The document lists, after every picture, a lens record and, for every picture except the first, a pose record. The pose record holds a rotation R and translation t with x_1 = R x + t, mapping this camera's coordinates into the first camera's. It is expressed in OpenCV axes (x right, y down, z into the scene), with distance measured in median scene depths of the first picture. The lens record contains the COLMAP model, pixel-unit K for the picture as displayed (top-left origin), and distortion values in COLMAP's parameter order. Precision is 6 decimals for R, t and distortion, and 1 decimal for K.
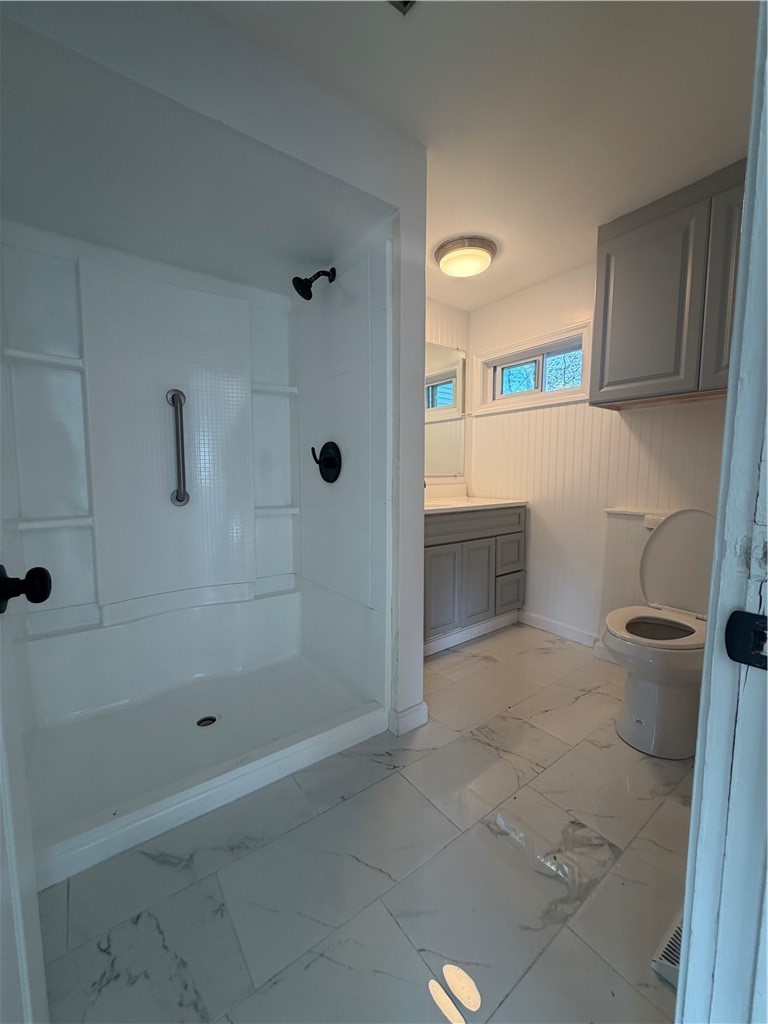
lens RADIAL K [[406.8, 0, 384.1], [0, 406.8, 511.5], [0, 0, 1]] dist [-0.000634, 0.000592]
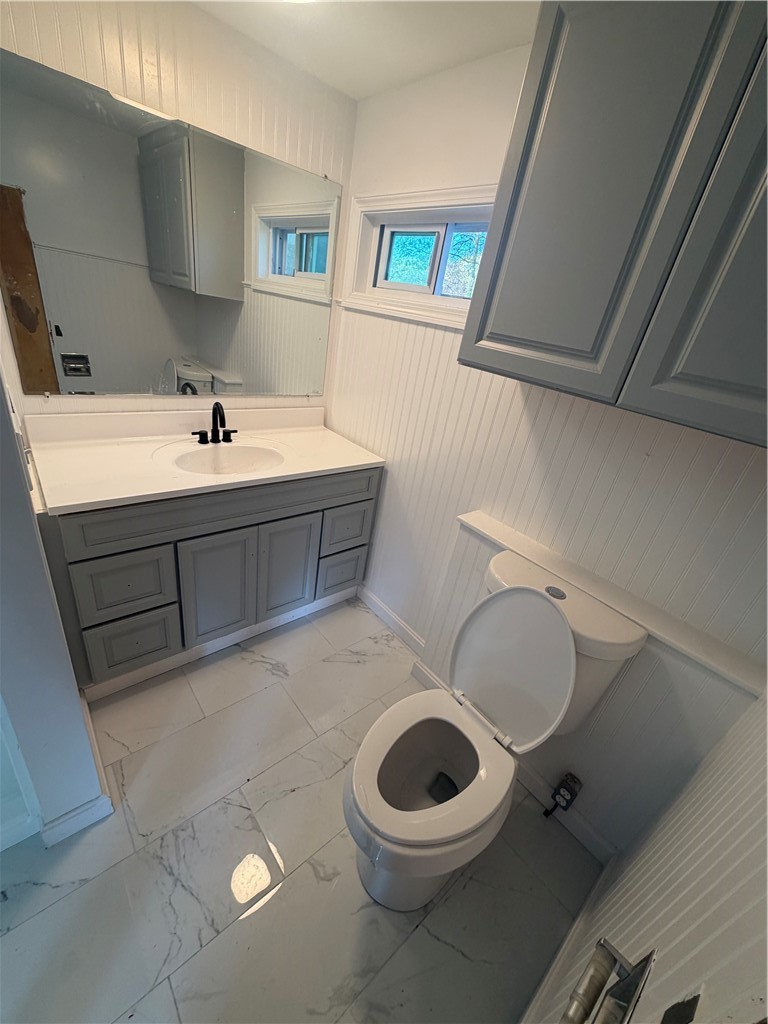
lens RADIAL K [[406.8, 0, 383.7], [0, 406.8, 511.8], [0, 0, 1]] dist [-0.000634, 0.000592]
pose [[0.983803, 0.117698, 0.135196, 0.257350], [-0.158380, 0.923971, 0.348128, -0.184630], [-0.083943, -0.363902, 0.927647, 0.298190]]
